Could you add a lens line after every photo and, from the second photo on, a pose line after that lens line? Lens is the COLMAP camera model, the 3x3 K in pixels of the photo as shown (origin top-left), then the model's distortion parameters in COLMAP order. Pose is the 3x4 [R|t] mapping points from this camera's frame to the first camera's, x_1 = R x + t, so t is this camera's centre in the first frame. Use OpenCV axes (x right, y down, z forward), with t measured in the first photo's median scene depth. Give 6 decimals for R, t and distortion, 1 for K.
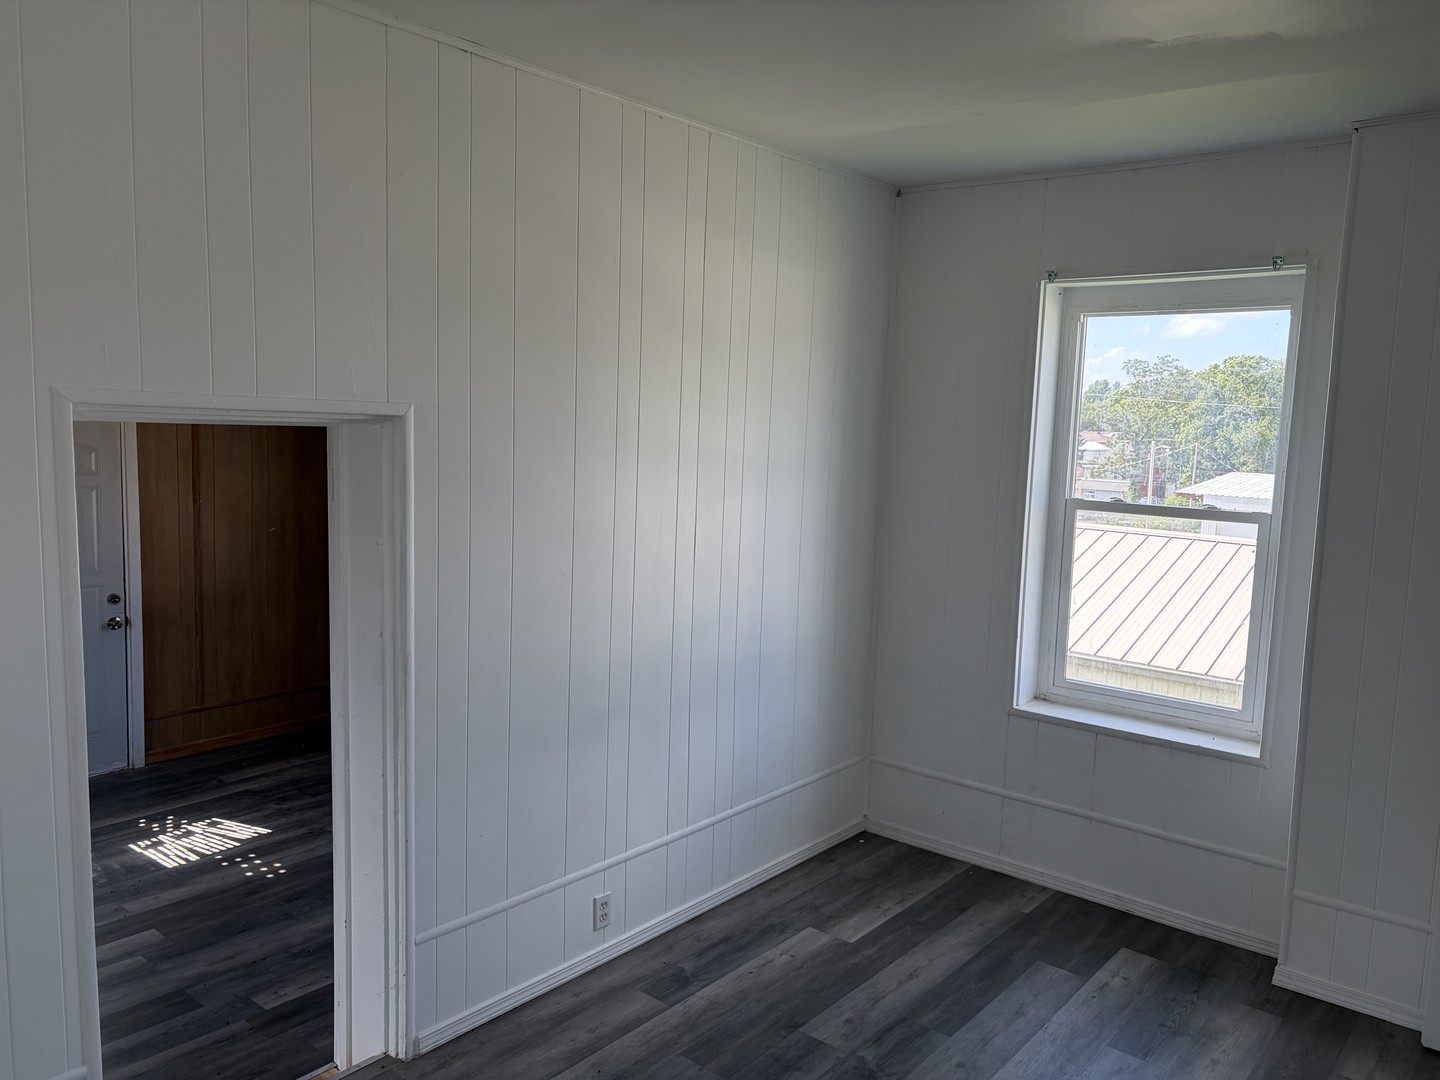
lens RADIAL K [[1091.5, 0, 719.5], [0, 1091.5, 546.6], [0, 0, 1]] dist [0.003826, 0.001889]
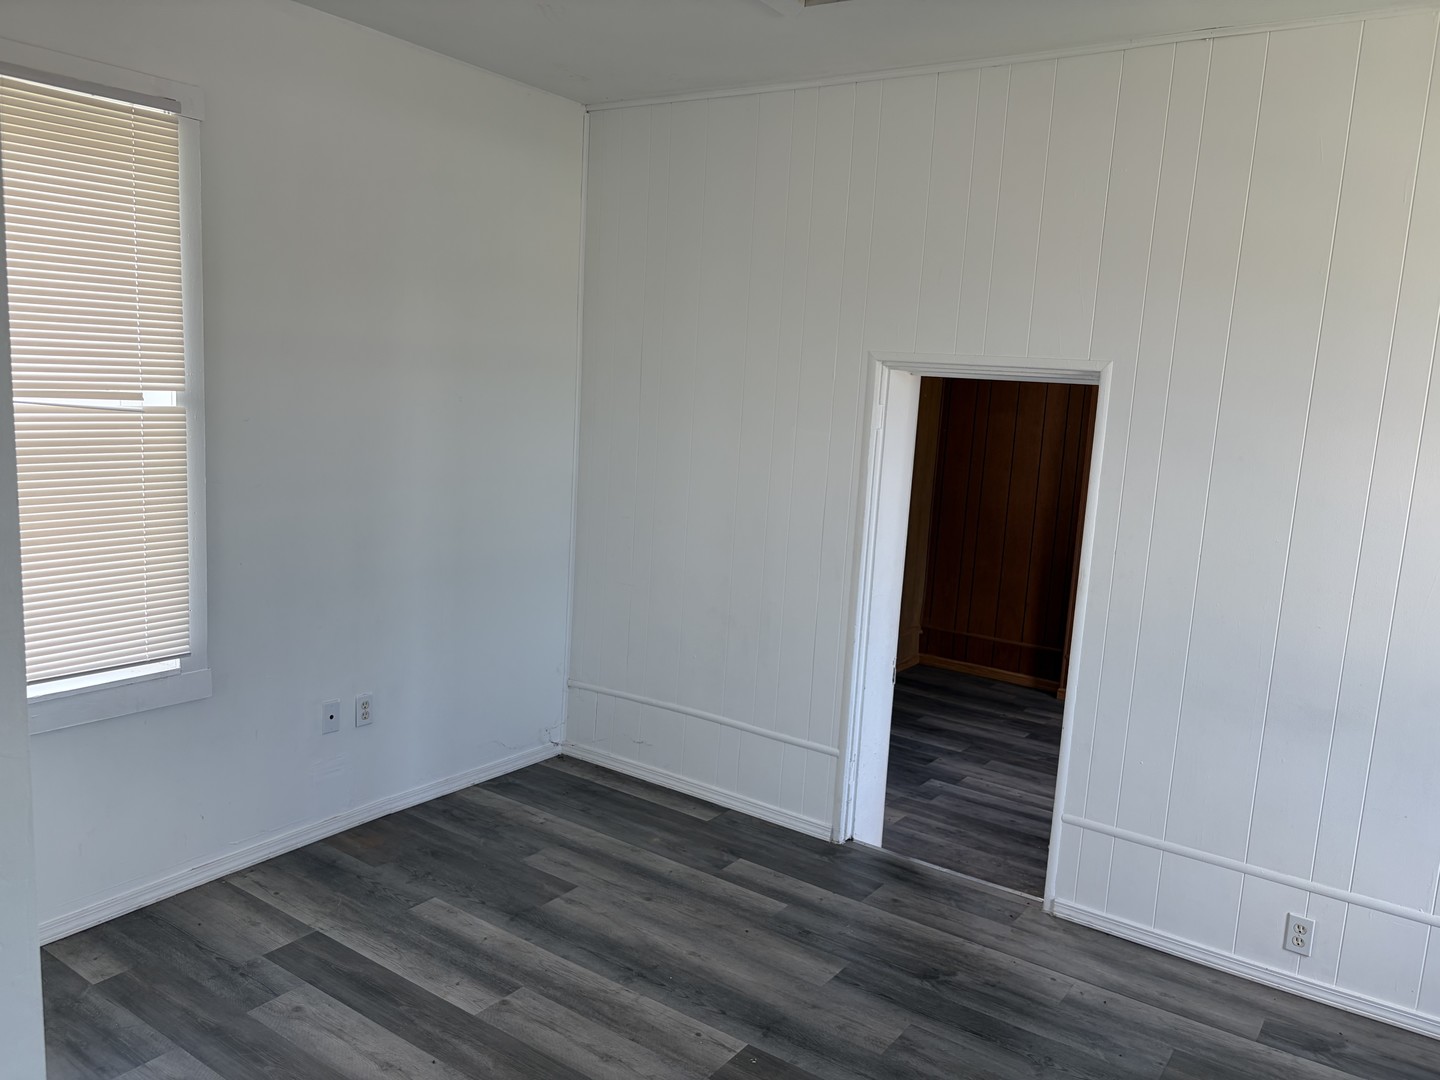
lens RADIAL K [[1091.5, 0, 718.3], [0, 1091.5, 542.5], [0, 0, 1]] dist [0.003826, 0.001889]
pose [[0.078009, 0.116292, -0.990147, 0.696790], [-0.168863, 0.980364, 0.101839, 0.010100], [0.982548, 0.159255, 0.096115, 0.396970]]
